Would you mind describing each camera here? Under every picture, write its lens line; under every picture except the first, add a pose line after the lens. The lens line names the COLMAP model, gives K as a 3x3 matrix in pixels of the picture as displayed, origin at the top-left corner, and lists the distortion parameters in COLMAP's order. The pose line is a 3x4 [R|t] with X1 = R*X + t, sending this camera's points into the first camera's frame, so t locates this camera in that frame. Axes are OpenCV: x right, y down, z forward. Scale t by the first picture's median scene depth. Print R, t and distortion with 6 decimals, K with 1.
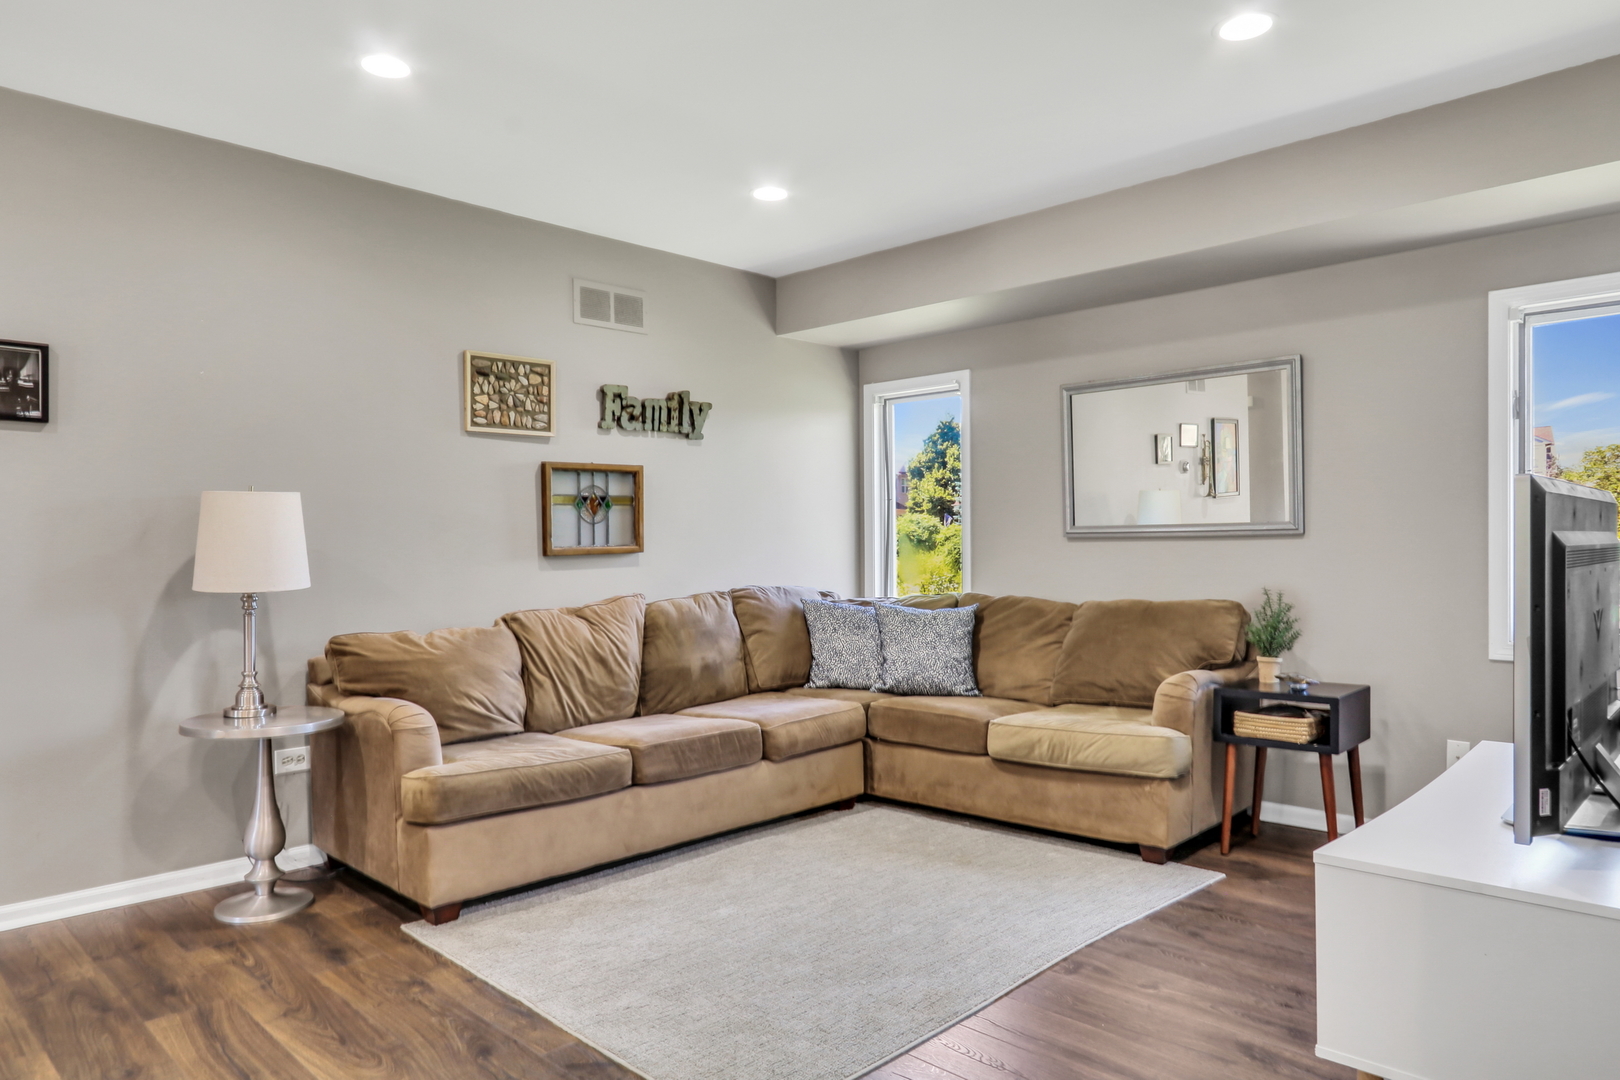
lens RADIAL K [[1058.7, 0, 800.9], [0, 1058.7, 550.8], [0, 0, 1]] dist [-0.011741, 0.000403]
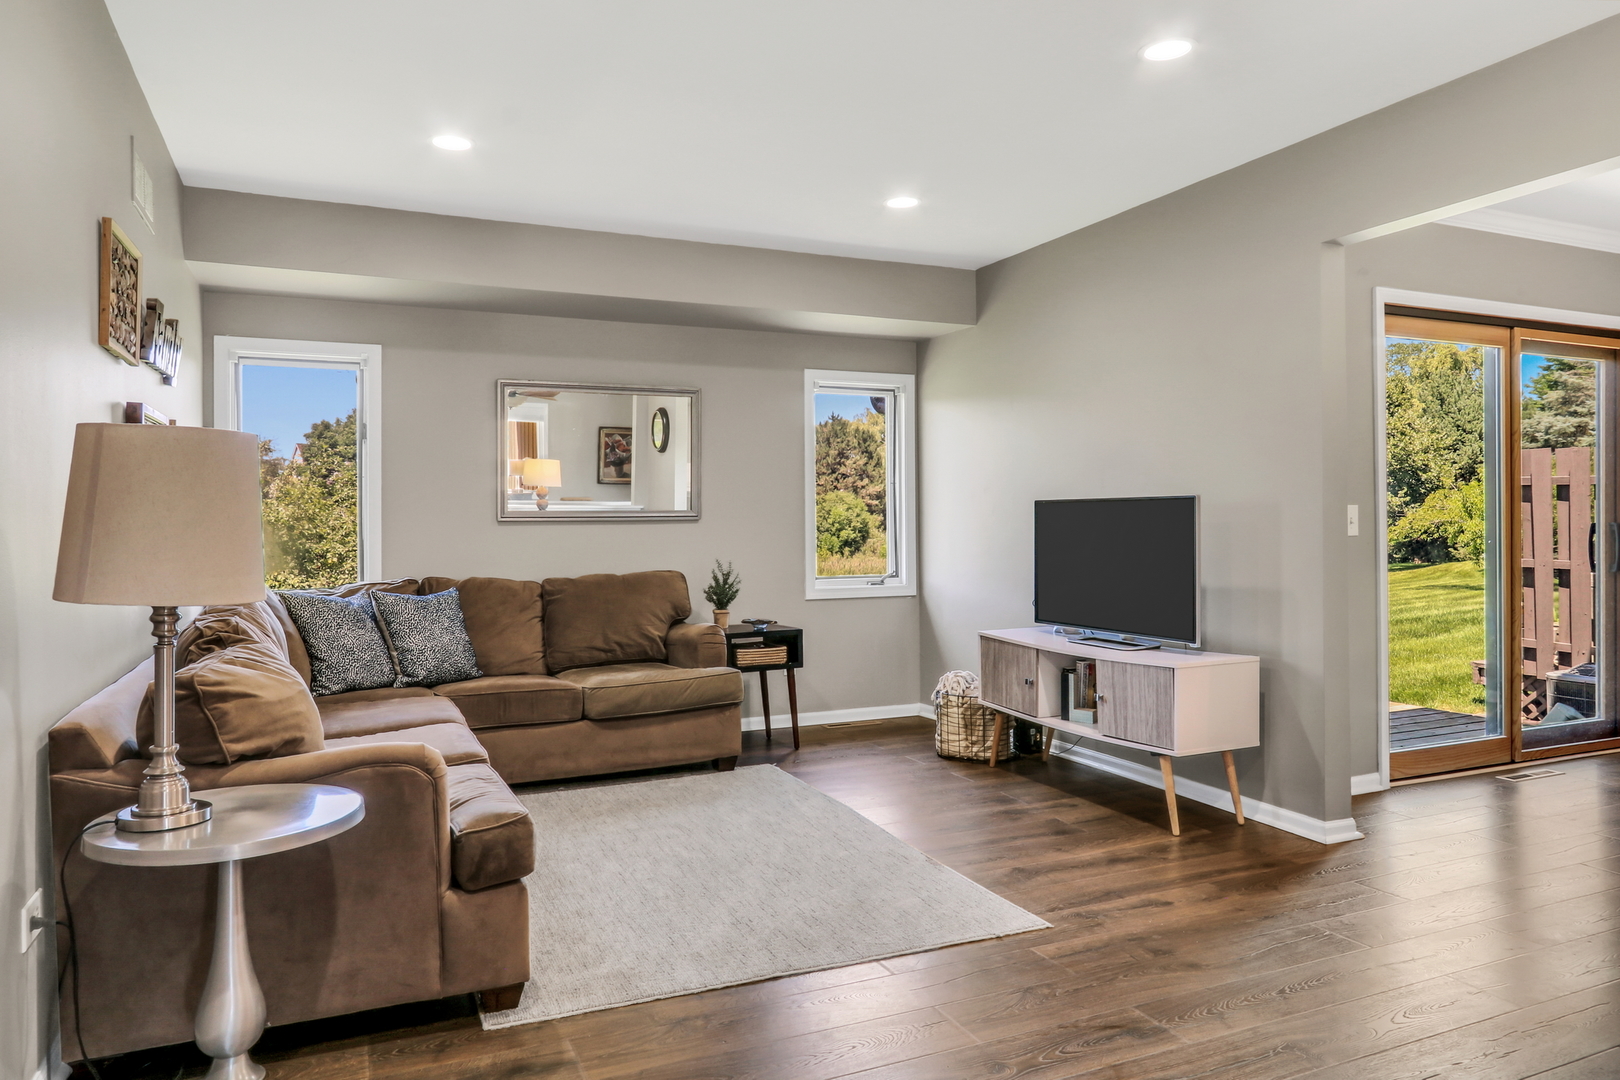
lens RADIAL K [[1058.7, 0, 804.4], [0, 1058.7, 527.4], [0, 0, 1]] dist [-0.011741, 0.000403]
pose [[0.353808, 0.002489, 0.935315, -0.761062], [0.009823, 0.999931, -0.006377, 0.003824], [-0.935267, 0.011444, 0.353759, 0.392055]]
